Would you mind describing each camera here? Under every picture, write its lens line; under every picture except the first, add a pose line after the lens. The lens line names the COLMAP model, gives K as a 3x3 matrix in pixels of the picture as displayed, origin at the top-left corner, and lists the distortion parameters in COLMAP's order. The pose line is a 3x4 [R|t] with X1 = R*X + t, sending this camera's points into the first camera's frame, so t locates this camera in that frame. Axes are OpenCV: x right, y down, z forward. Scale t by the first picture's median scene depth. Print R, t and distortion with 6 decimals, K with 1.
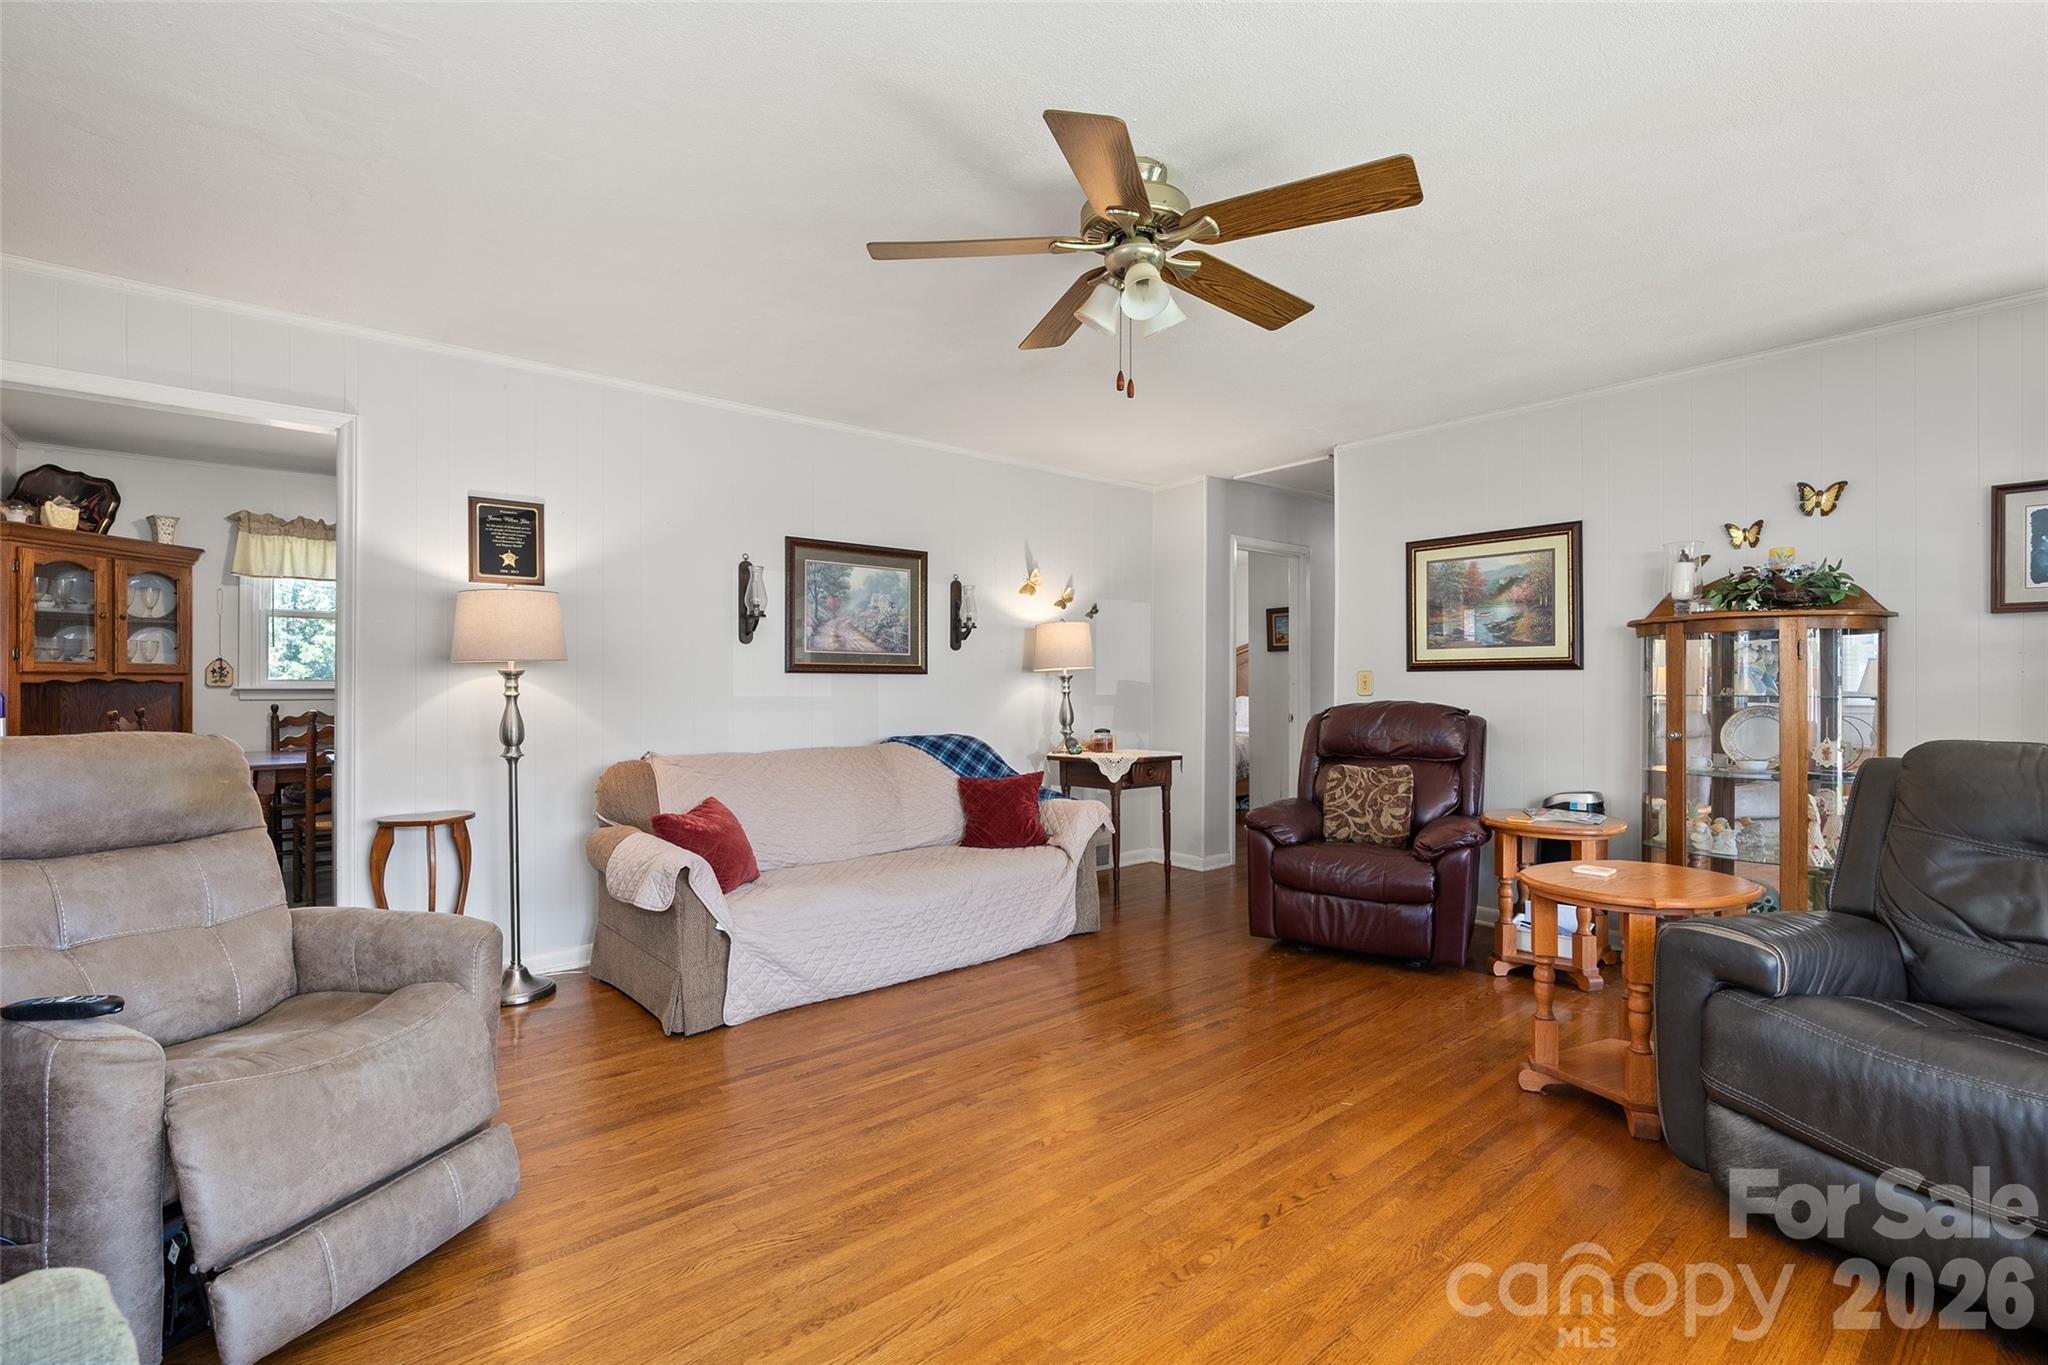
lens RADIAL K [[927.5, 0, 1013.9], [0, 927.5, 680.2], [0, 0, 1]] dist [-0.001325, 0.000316]
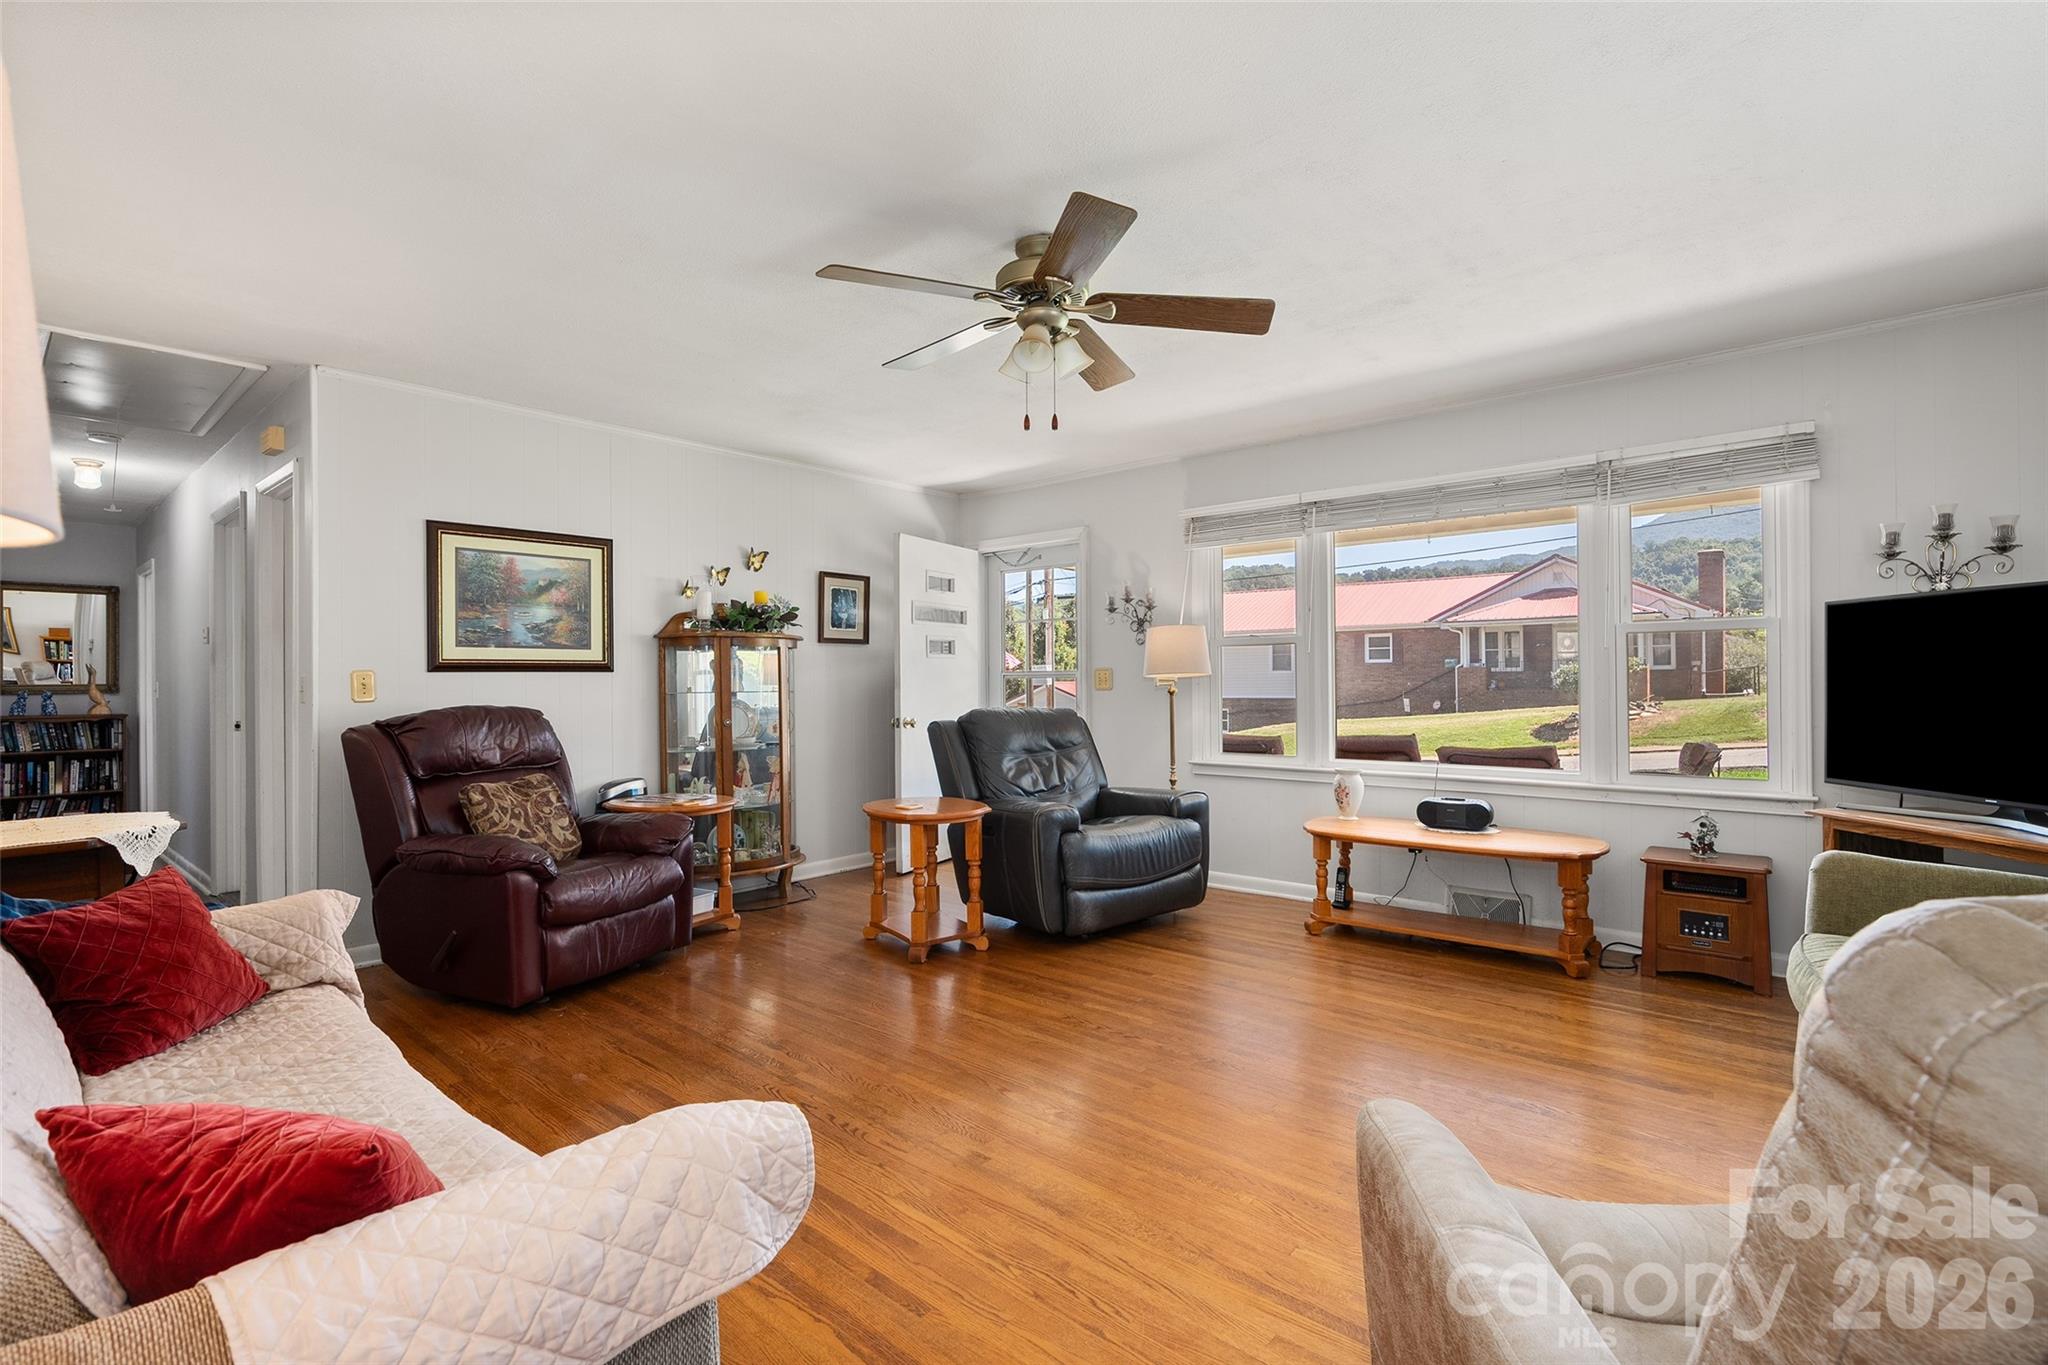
lens RADIAL K [[927.5, 0, 1023.5], [0, 927.5, 681.7], [0, 0, 1]] dist [-0.001325, 0.000316]
pose [[-0.165710, 0.001171, 0.986174, -0.567704], [0.005390, 0.999985, -0.000282, 0.003298], [-0.986160, 0.005268, -0.165714, 0.681261]]
